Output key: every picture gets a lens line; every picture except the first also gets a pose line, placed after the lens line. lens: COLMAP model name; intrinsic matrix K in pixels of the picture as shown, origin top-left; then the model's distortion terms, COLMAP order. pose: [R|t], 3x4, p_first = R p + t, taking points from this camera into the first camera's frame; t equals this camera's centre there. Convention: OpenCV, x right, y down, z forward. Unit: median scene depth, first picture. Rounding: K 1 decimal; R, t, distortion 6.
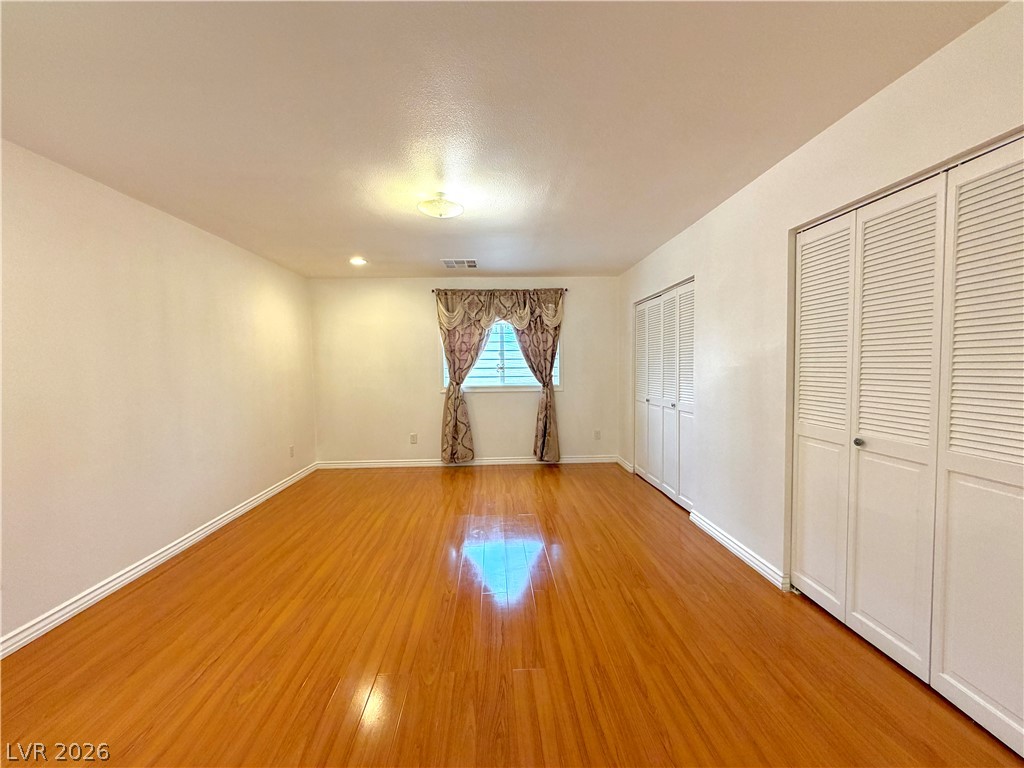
lens RADIAL K [[409.2, 0, 510.0], [0, 409.2, 383.8], [0, 0, 1]] dist [-0.001525, 0.000434]
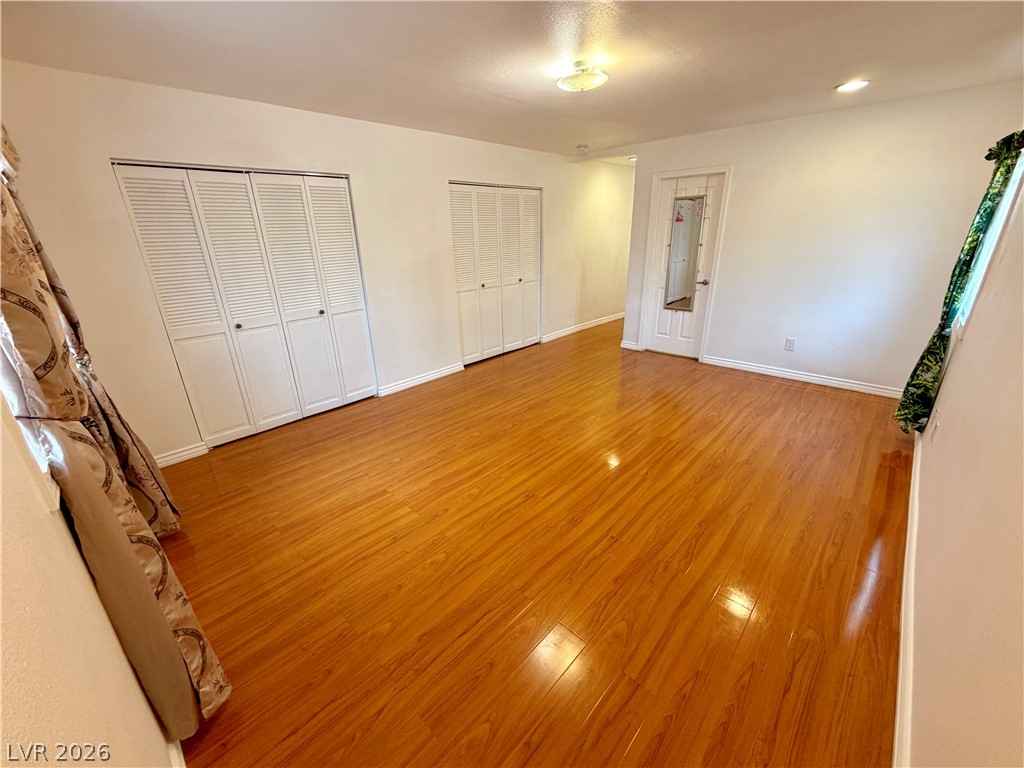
lens RADIAL K [[409.2, 0, 510.0], [0, 409.2, 383.8], [0, 0, 1]] dist [-0.001525, 0.000434]
pose [[-0.690883, -0.224544, 0.687212, -0.693650], [0.068567, 0.925909, 0.371471, -0.136049], [-0.719708, 0.303763, -0.624299, 1.586227]]
